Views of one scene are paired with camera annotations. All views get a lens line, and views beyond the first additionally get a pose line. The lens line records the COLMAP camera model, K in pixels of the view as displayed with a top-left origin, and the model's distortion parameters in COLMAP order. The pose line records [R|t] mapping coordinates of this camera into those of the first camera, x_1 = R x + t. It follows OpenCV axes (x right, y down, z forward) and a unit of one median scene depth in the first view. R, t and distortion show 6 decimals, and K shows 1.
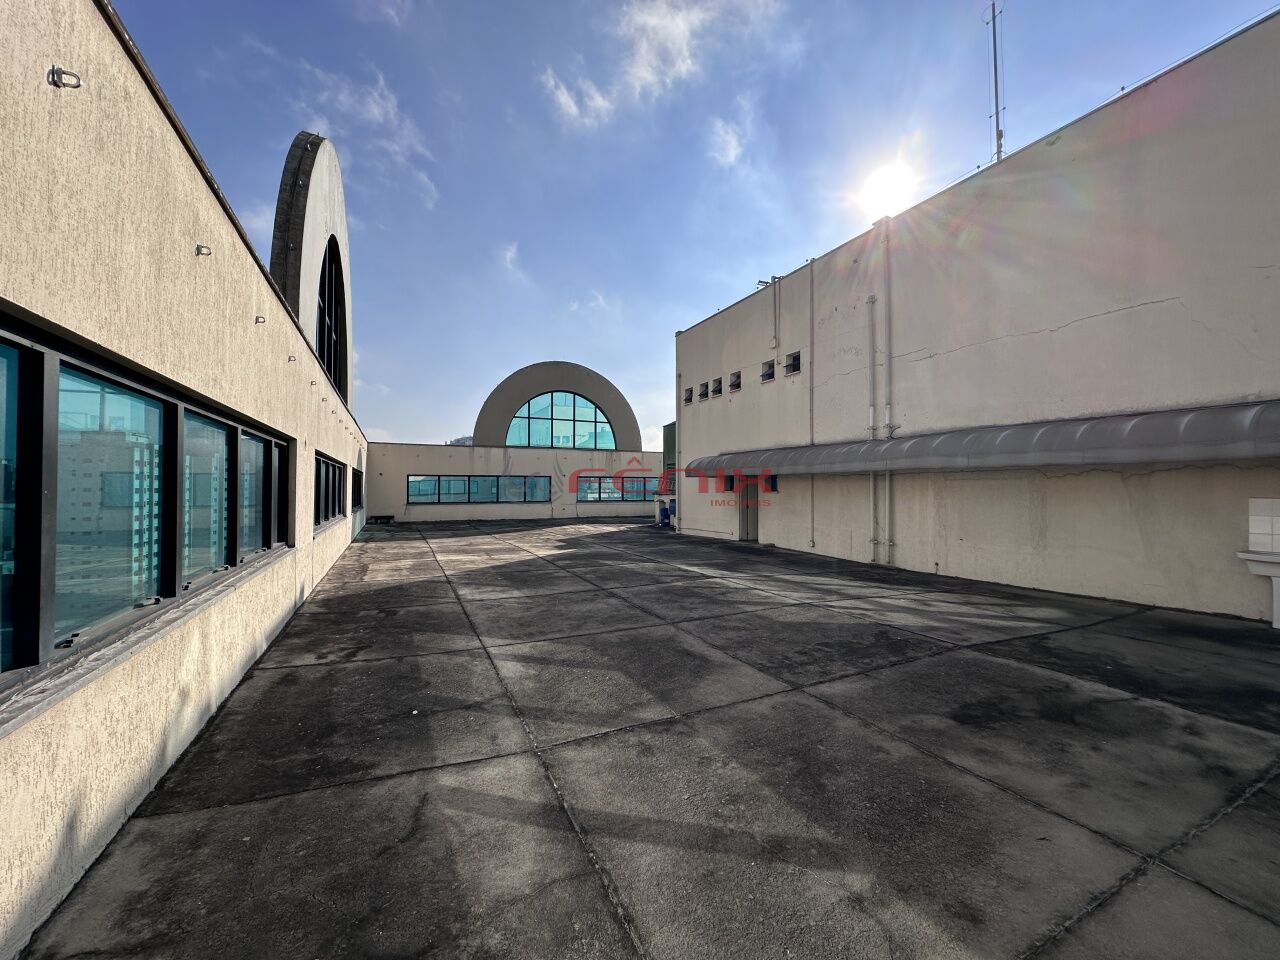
lens RADIAL K [[506.6, 0, 641.4], [0, 506.6, 479.6], [0, 0, 1]] dist [-0.004839, 0.000699]
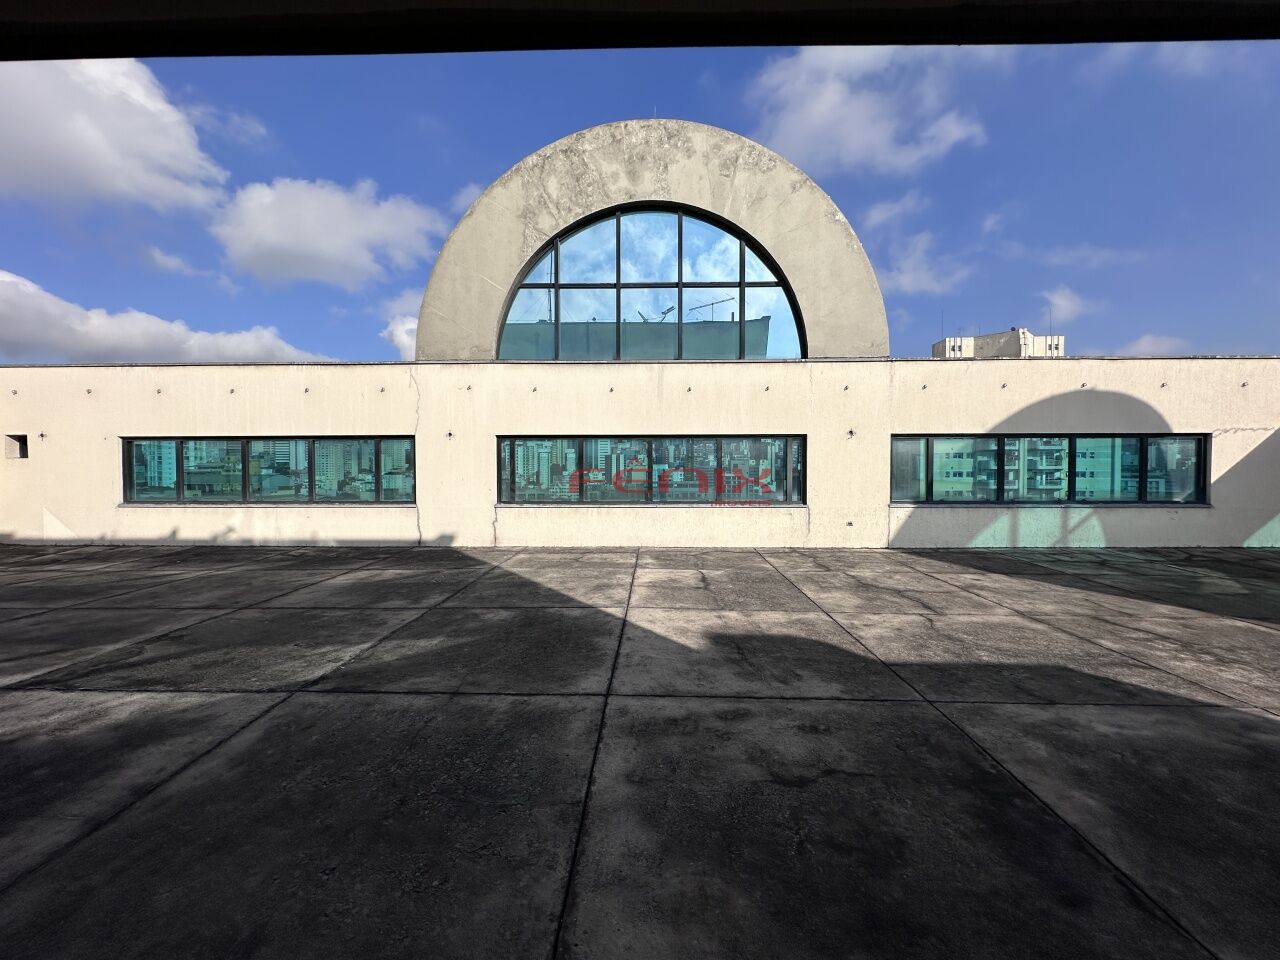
lens RADIAL K [[506.6, 0, 641.4], [0, 506.6, 479.6], [0, 0, 1]] dist [-0.004839, 0.000699]
pose [[-0.455815, 0.020272, -0.889844, 0.486795], [0.016091, 0.999765, 0.014534, 0.055489], [0.889929, -0.007693, -0.456034, 2.947669]]
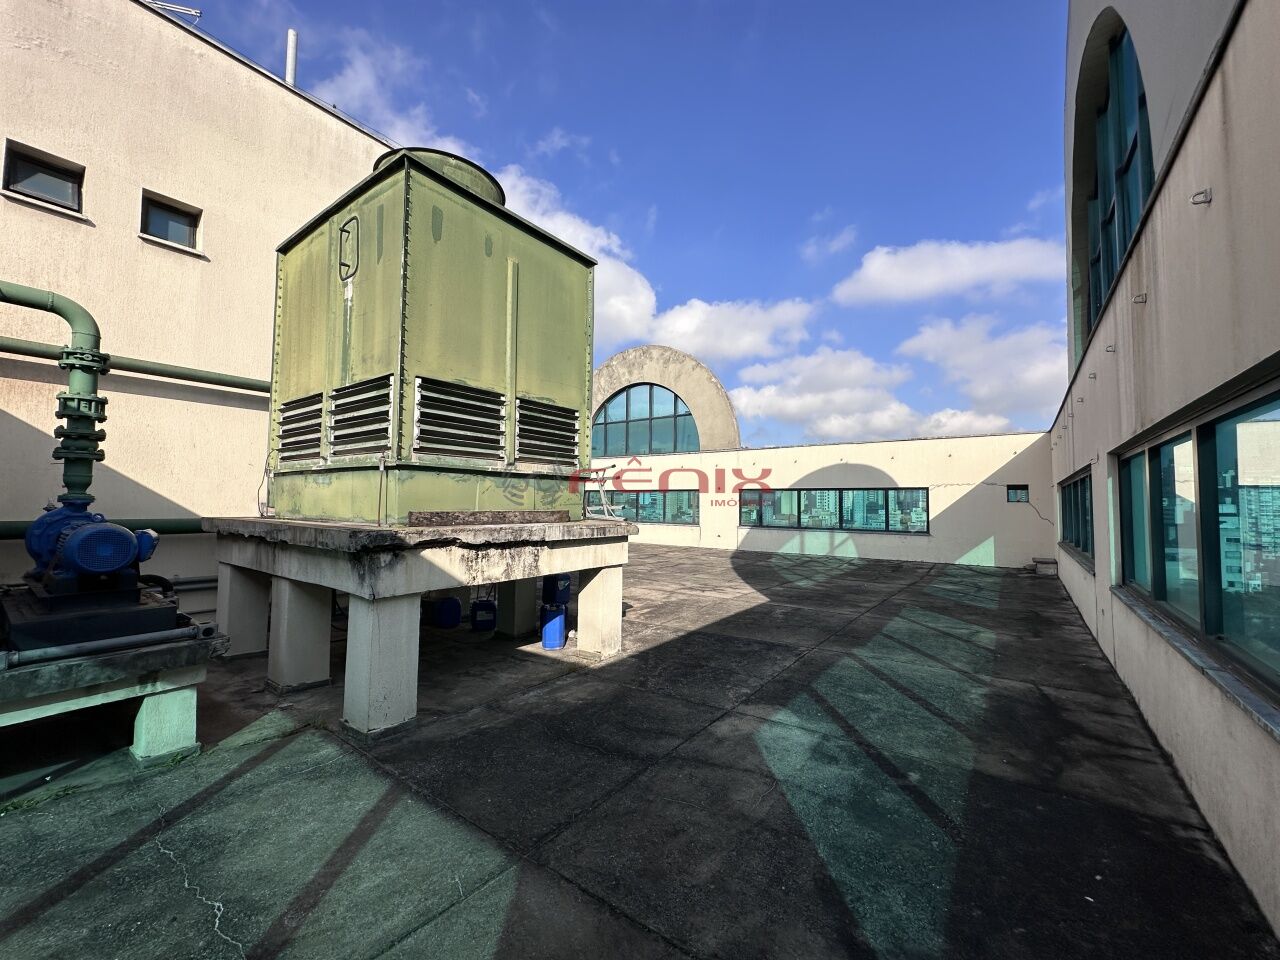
lens RADIAL K [[506.6, 0, 641.4], [0, 506.6, 479.6], [0, 0, 1]] dist [-0.004839, 0.000699]
pose [[-0.882871, -0.031522, -0.468557, 0.643485], [-0.002567, 0.998054, -0.062306, 0.084318], [0.469609, -0.053805, -0.881233, 5.766246]]
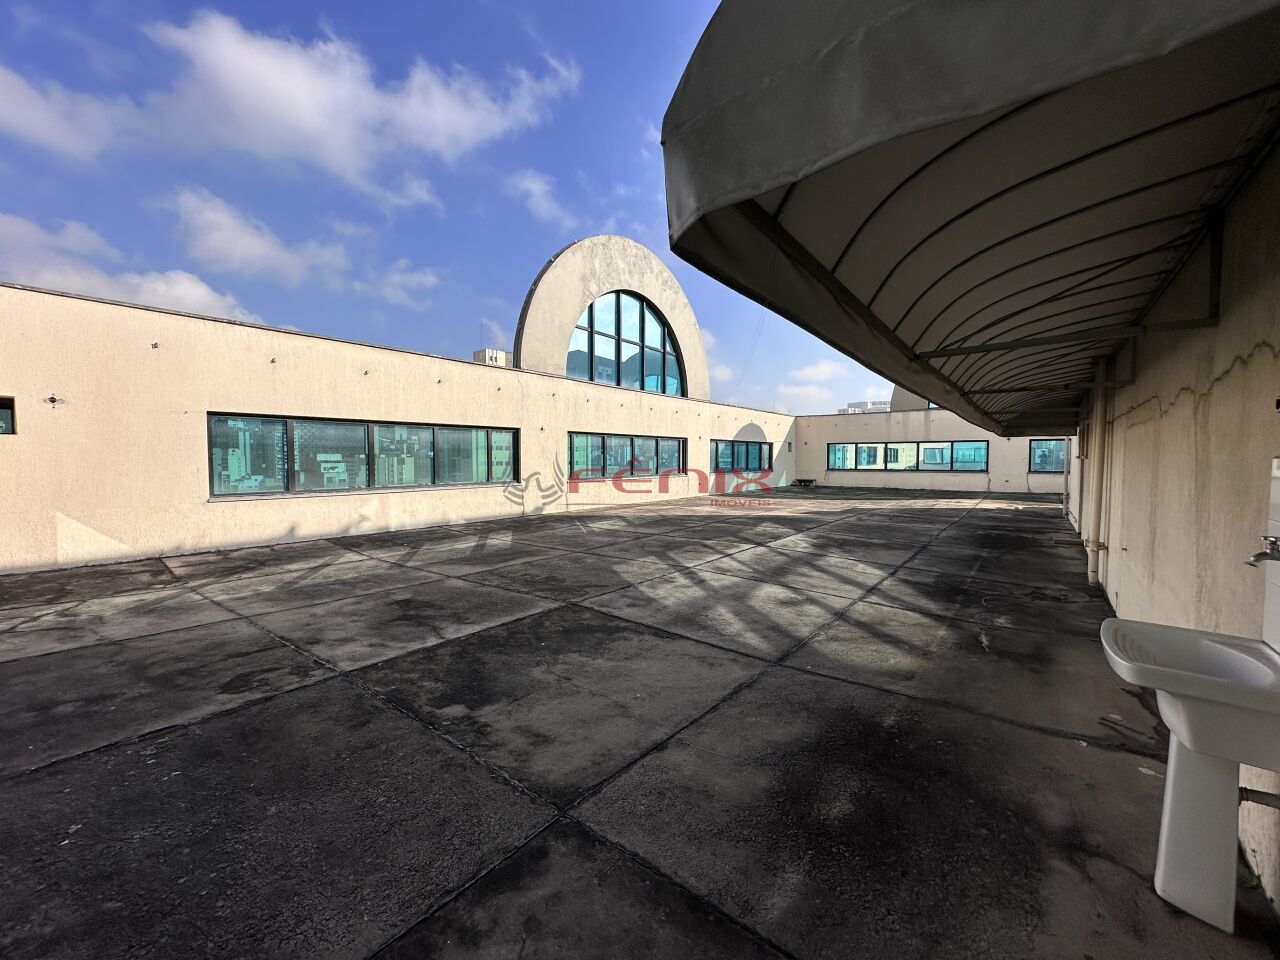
lens RADIAL K [[506.6, 0, 641.4], [0, 506.6, 479.6], [0, 0, 1]] dist [-0.004839, 0.000699]
pose [[0.447289, 0.036444, -0.893646, 1.614211], [0.018037, 0.998599, 0.049753, 0.035679], [0.894207, -0.038373, 0.446005, 0.688008]]
